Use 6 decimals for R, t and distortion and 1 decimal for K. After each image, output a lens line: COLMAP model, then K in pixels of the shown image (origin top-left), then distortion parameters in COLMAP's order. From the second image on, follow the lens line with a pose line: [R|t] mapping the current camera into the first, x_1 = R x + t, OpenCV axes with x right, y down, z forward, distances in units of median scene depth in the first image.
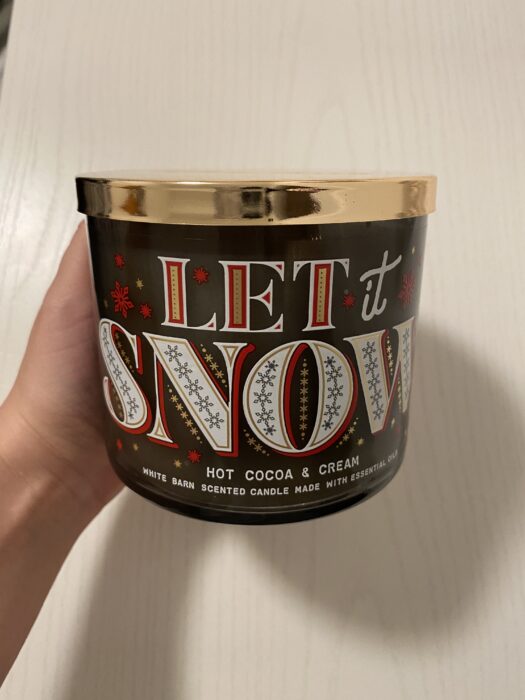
lens RADIAL K [[532.4, 0, 259.0], [0, 532.4, 351.6], [0, 0, 1]] dist [0.008997, 0.000454]
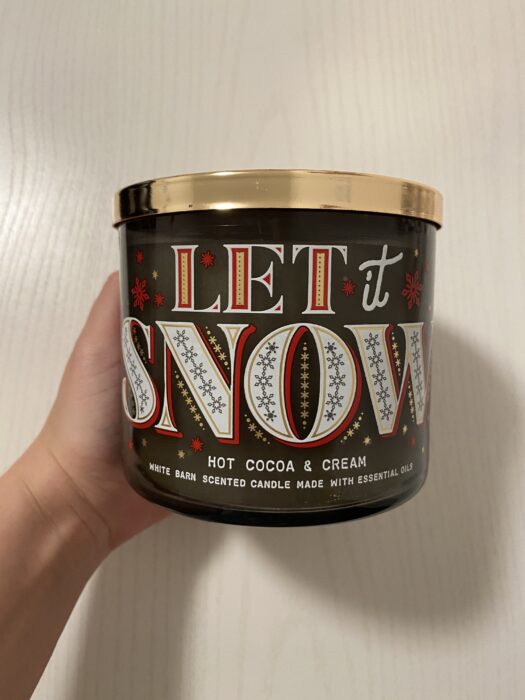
lens RADIAL K [[532.4, 0, 266.1], [0, 532.4, 349.3], [0, 0, 1]] dist [0.008997, 0.000454]
pose [[0.994338, 0.016996, -0.104893, 0.113756], [-0.038691, 0.977273, -0.208426, 0.231601], [0.098966, 0.211304, 0.972397, -0.001781]]
